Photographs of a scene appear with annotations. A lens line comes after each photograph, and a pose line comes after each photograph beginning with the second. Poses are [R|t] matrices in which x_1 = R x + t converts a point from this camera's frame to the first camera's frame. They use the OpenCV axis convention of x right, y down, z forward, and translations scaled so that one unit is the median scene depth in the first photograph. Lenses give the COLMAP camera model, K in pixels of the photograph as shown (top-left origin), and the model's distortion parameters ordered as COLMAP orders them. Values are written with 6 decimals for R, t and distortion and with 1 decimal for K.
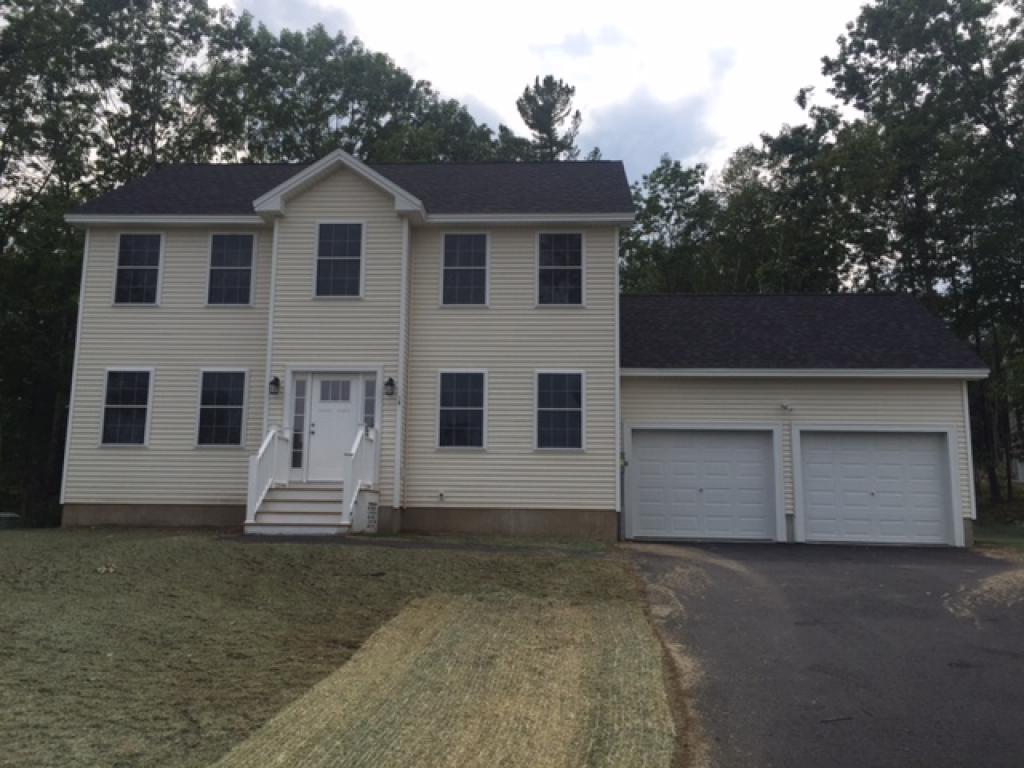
lens RADIAL K [[864.0, 0, 512.0], [0, 864.0, 384.0], [0, 0, 1]] dist [0.038935, -0.011441]
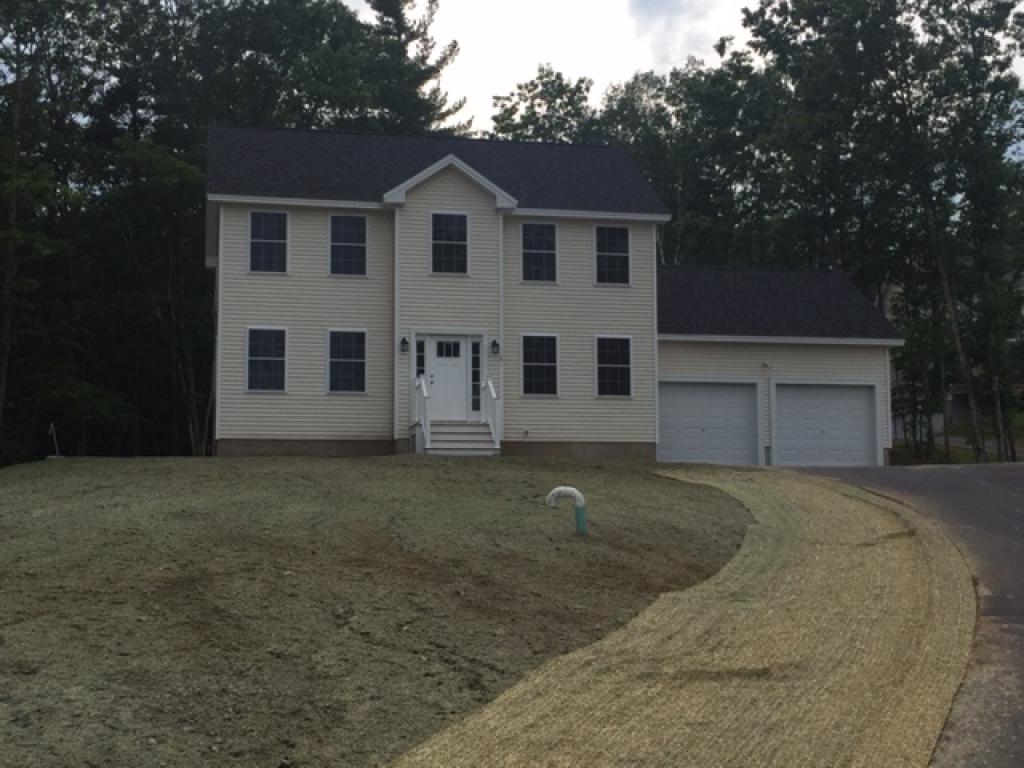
lens RADIAL K [[1401.7, 0, 512.0], [0, 1401.7, 384.0], [0, 0, 1]] dist [0.028435, 0.062023]
pose [[0.961592, 0.007485, 0.274380, -0.650413], [-0.021784, 0.998556, 0.049102, -0.042162], [-0.273616, -0.053193, 0.960367, -0.951668]]
